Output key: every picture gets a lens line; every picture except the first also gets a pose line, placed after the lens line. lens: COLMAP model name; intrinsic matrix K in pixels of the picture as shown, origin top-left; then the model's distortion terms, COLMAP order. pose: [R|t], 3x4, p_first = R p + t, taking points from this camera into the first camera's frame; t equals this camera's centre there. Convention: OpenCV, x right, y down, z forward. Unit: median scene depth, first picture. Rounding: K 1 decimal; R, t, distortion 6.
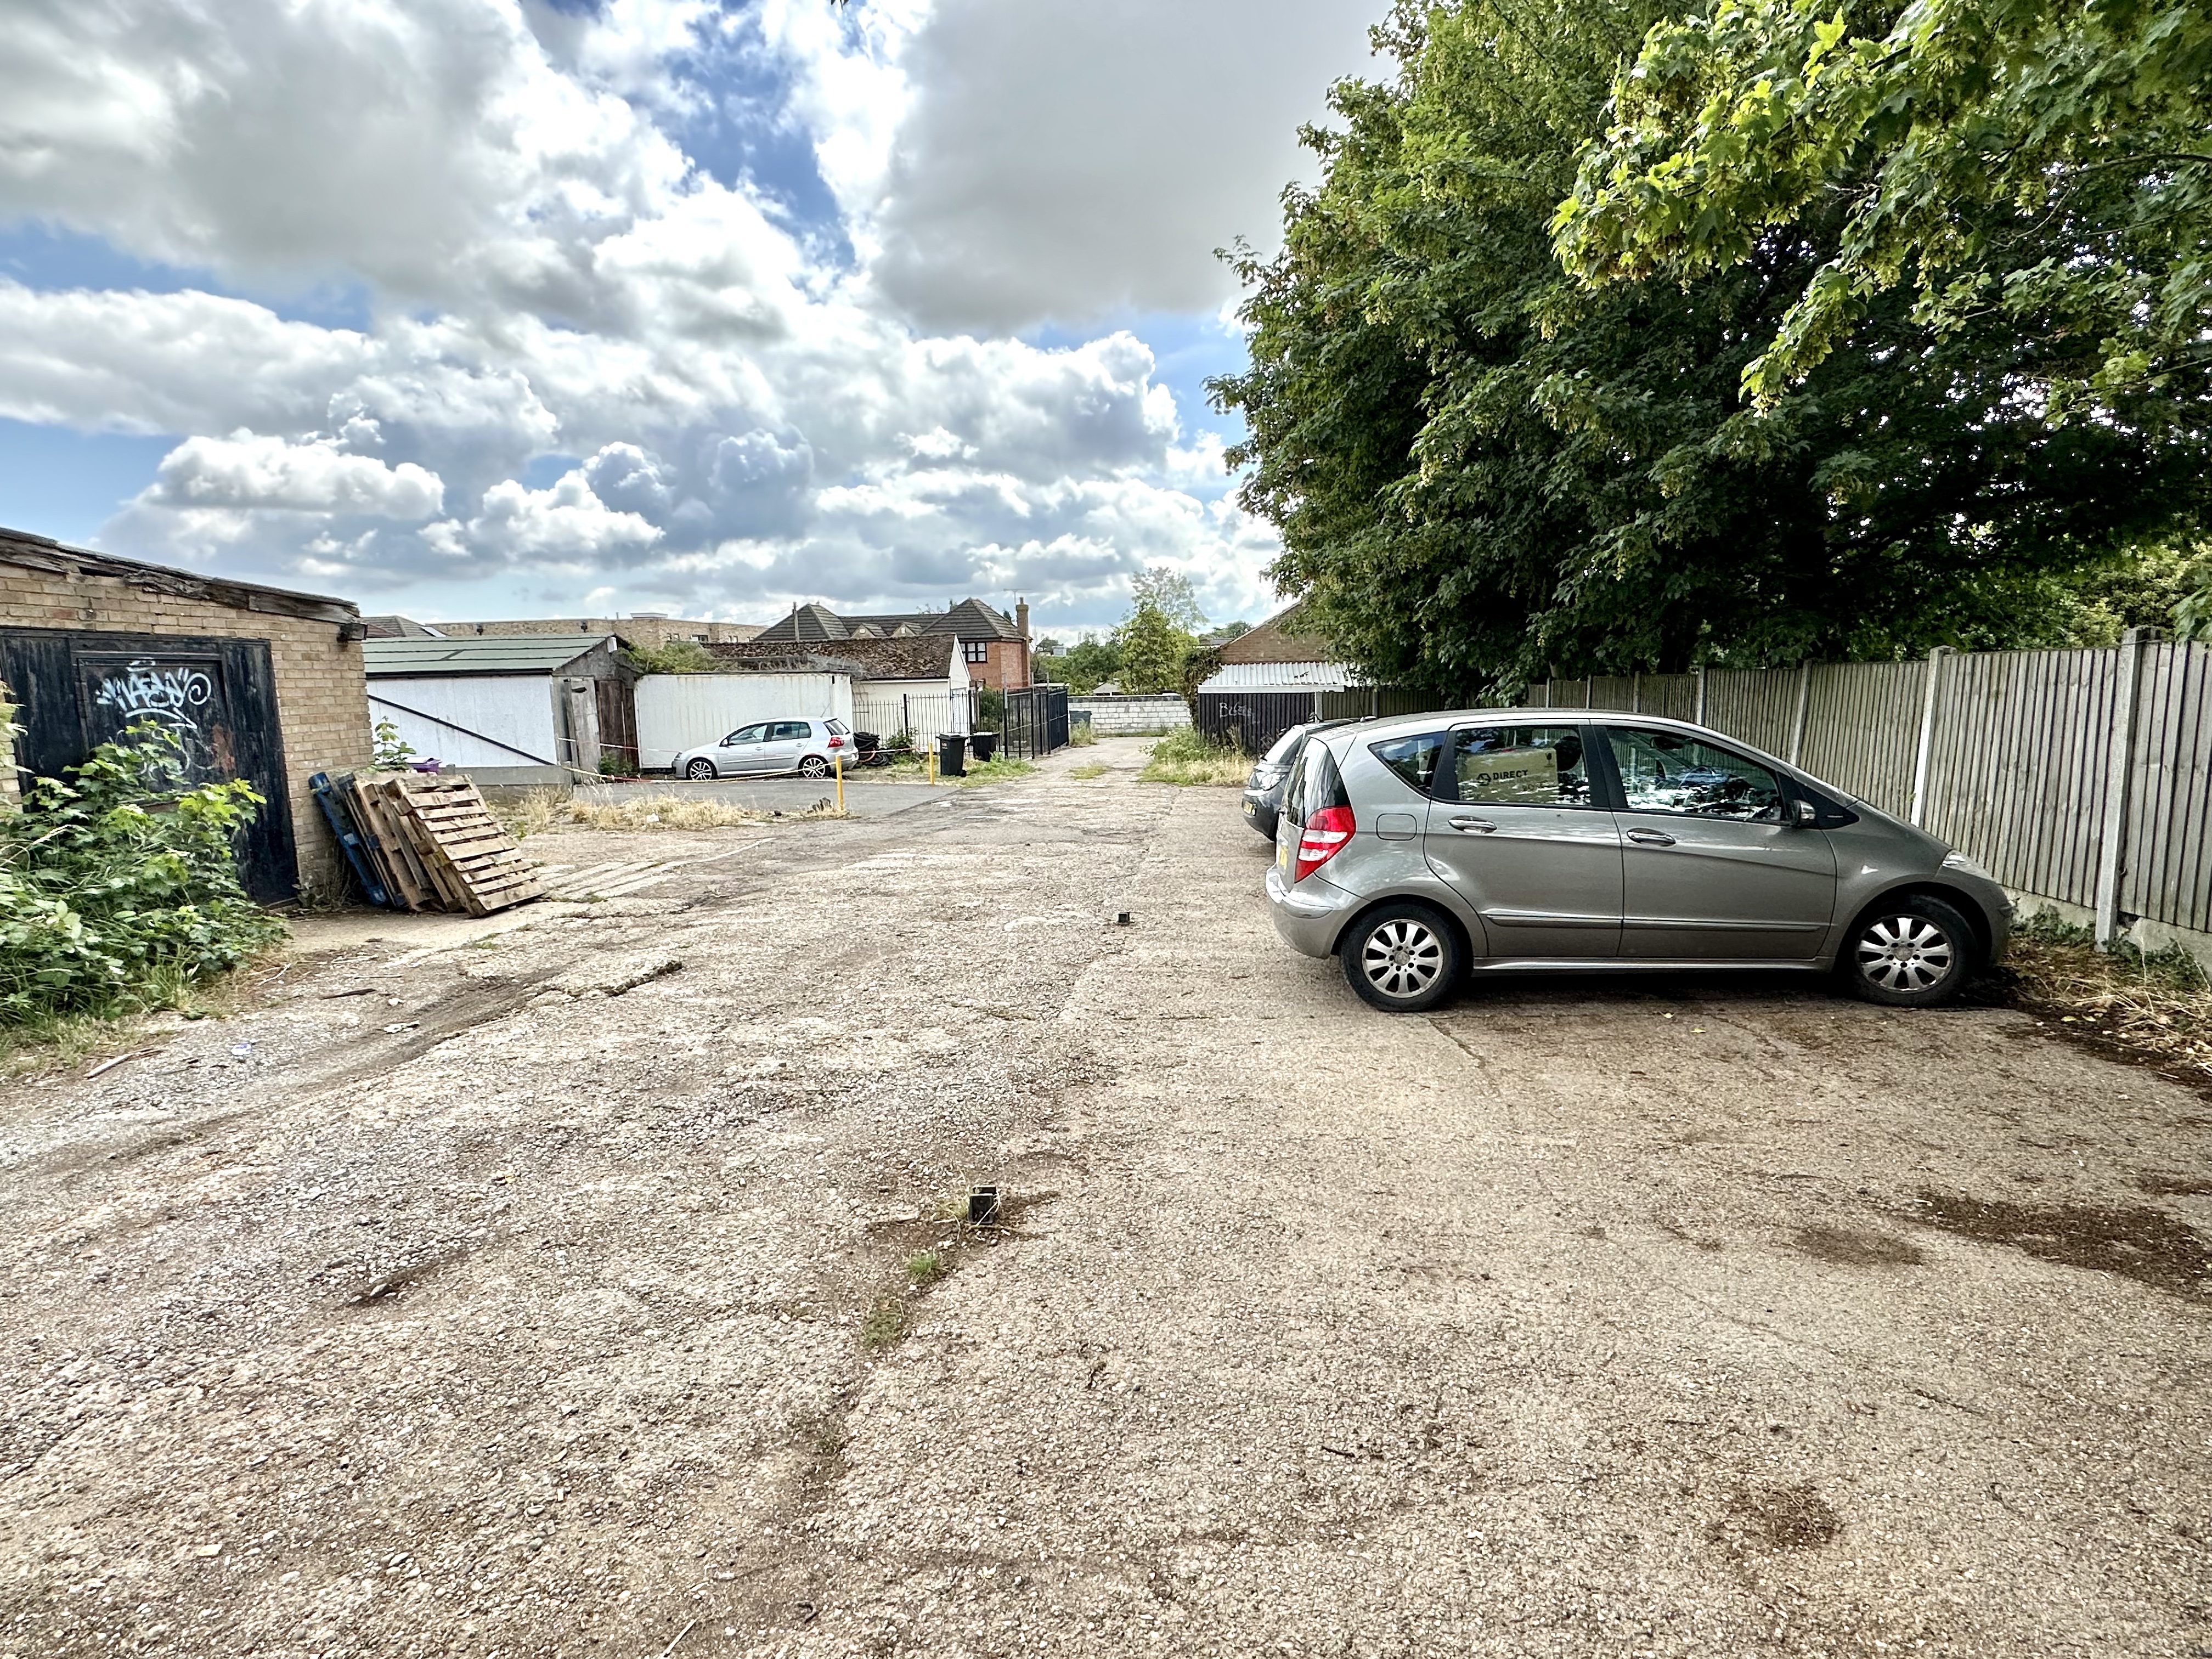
lens RADIAL K [[1103.8, 0, 1104.5], [0, 1103.8, 836.0], [0, 0, 1]] dist [-0.001979, -0.000125]
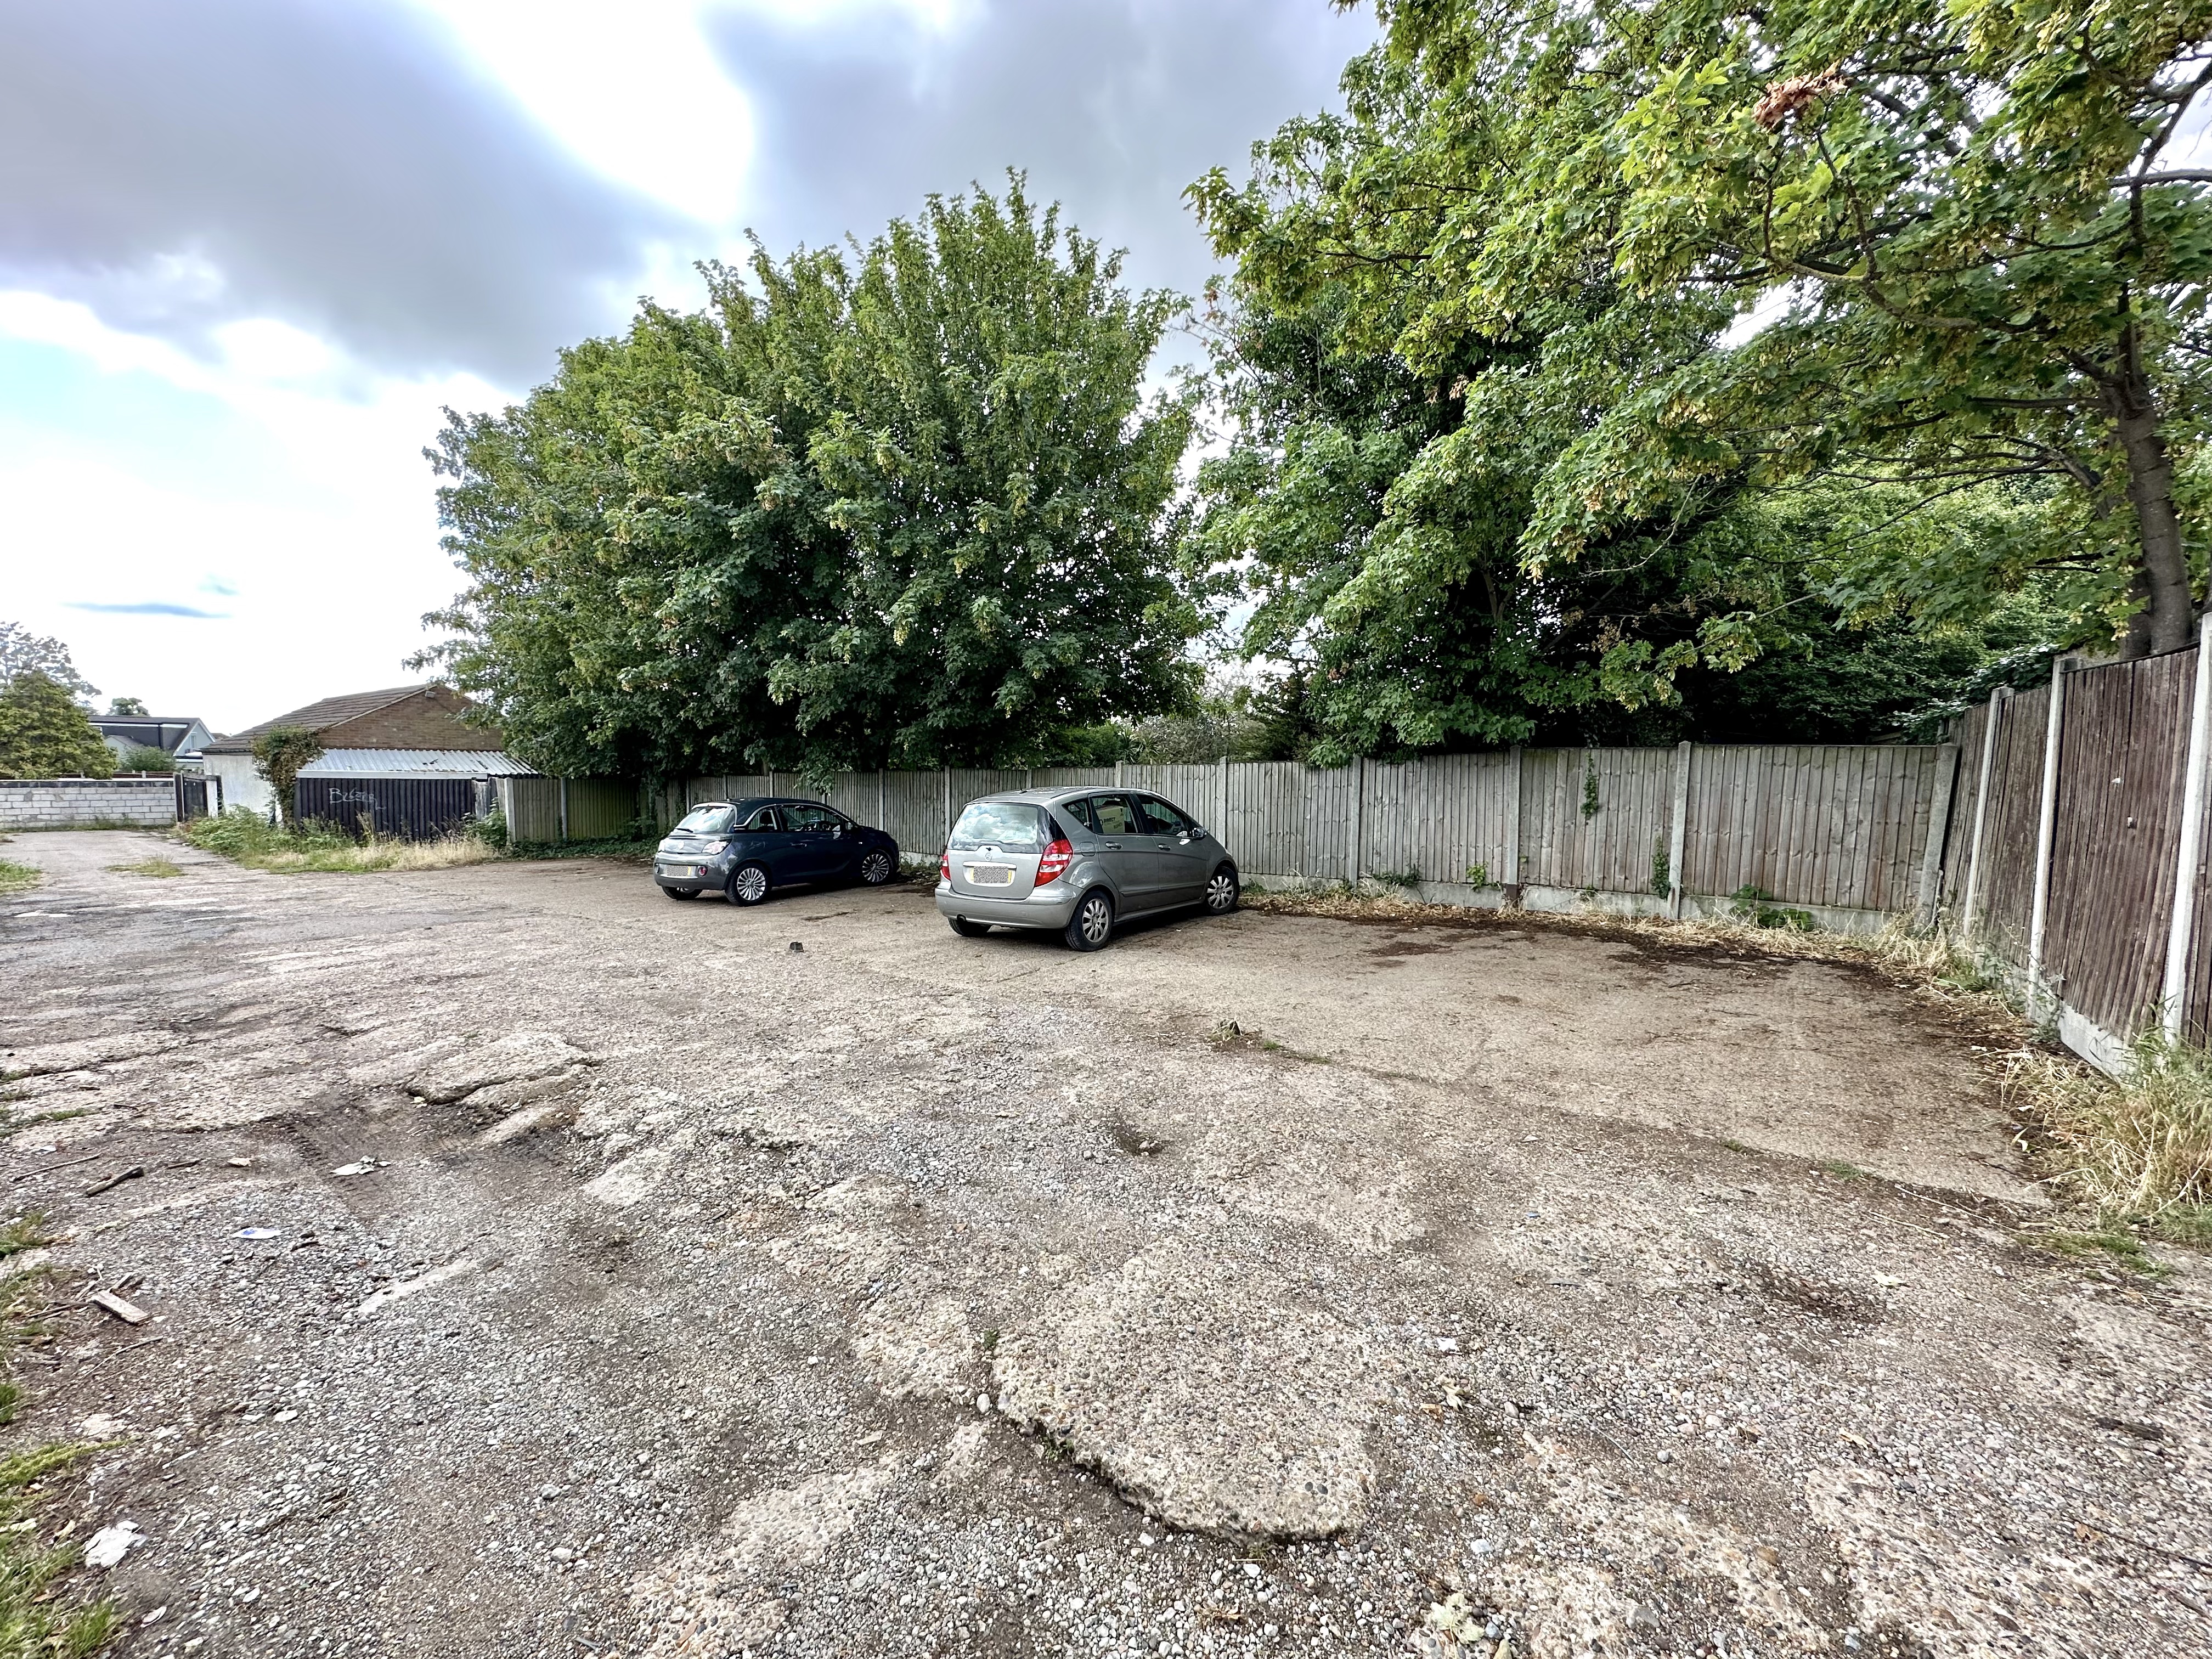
lens RADIAL K [[886.3, 0, 1103.5], [0, 886.3, 829.0], [0, 0, 1]] dist [-0.002625, -0.000087]
pose [[0.524376, -0.028893, 0.850997, -1.051967], [0.098206, 0.994807, -0.026737, 0.000662], [-0.845805, 0.097594, 0.524490, 0.220645]]
